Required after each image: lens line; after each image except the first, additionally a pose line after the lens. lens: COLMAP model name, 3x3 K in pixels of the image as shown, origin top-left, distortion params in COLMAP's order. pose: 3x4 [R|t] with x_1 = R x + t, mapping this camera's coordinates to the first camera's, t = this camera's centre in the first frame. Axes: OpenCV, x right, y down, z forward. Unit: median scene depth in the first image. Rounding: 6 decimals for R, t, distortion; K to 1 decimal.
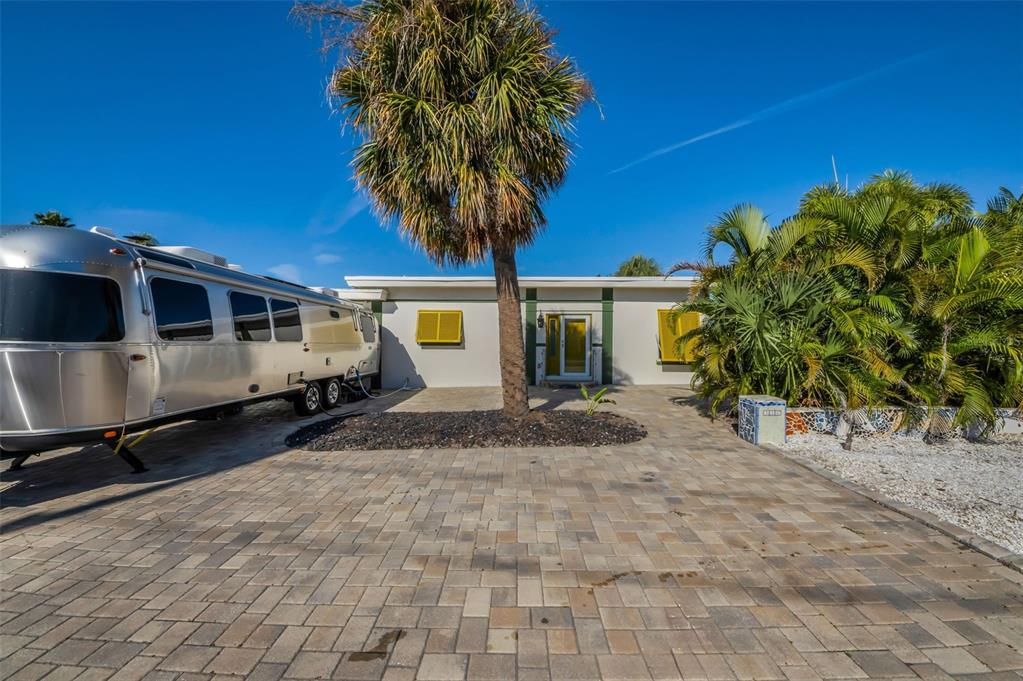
lens RADIAL K [[359.8, 0, 511.5], [0, 359.8, 340.5], [0, 0, 1]] dist [0.039561, -0.026369]
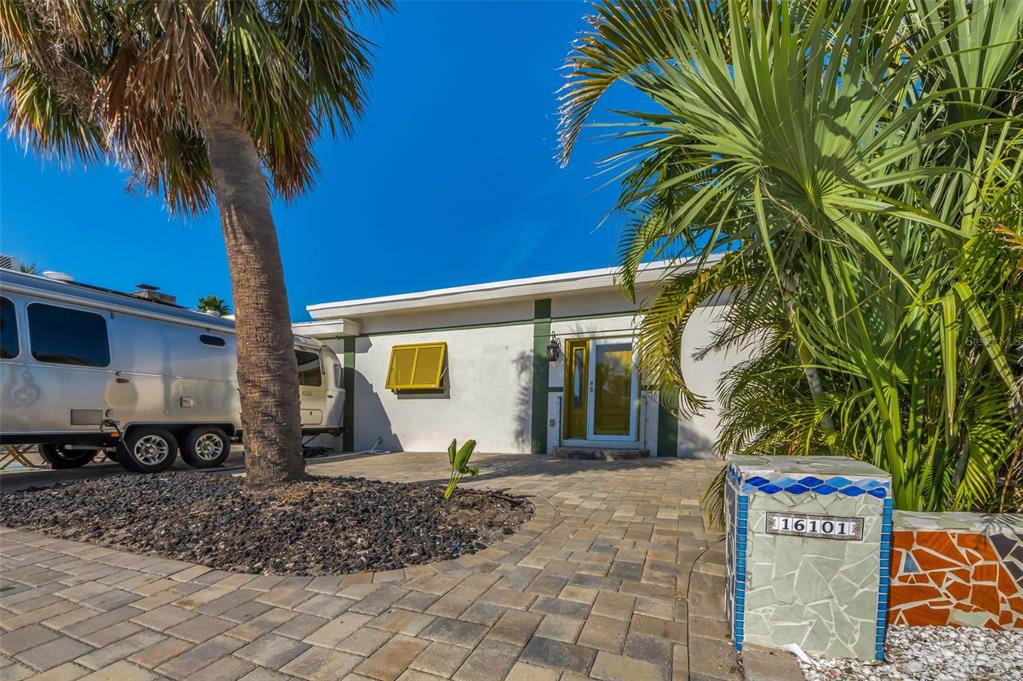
lens RADIAL K [[417.2, 0, 506.5], [0, 417.2, 446.5], [0, 0, 1]] dist [-0.008879, -0.000038]
pose [[0.932487, 0.028251, -0.360097, 0.617755], [-0.000397, 0.997016, 0.077192, 0.126942], [0.361204, -0.071837, 0.929716, 0.680236]]
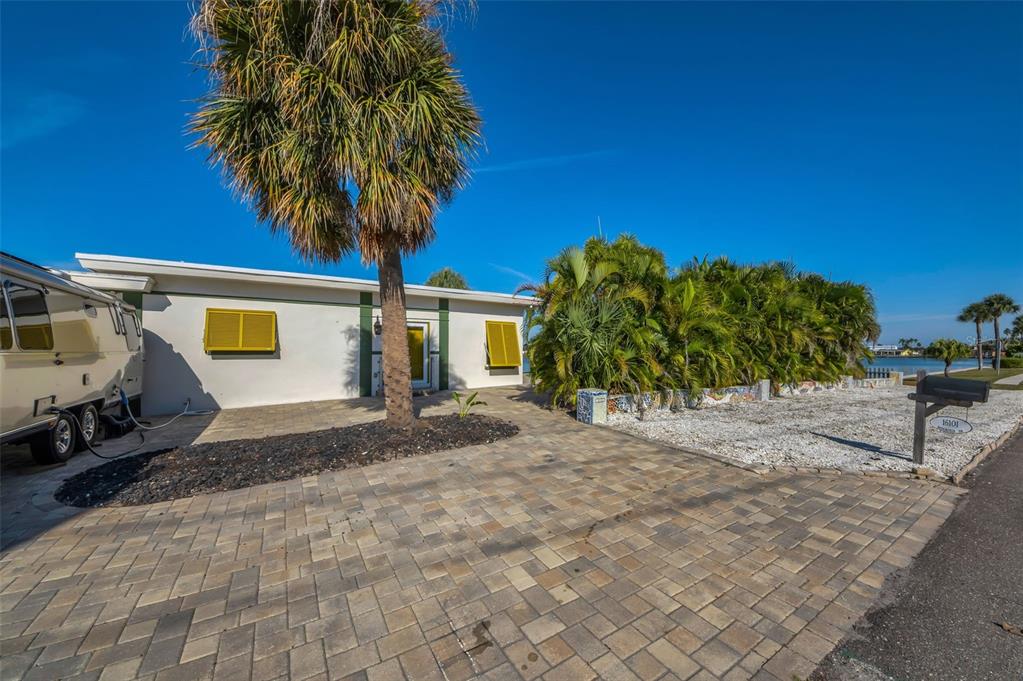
lens RADIAL K [[359.8, 0, 511.5], [0, 359.8, 340.5], [0, 0, 1]] dist [0.039561, -0.026369]
pose [[0.844916, 0.010900, 0.534788, -0.301474], [0.000586, 0.999773, -0.021302, 0.000605], [-0.534899, 0.018311, 0.844718, 0.016894]]
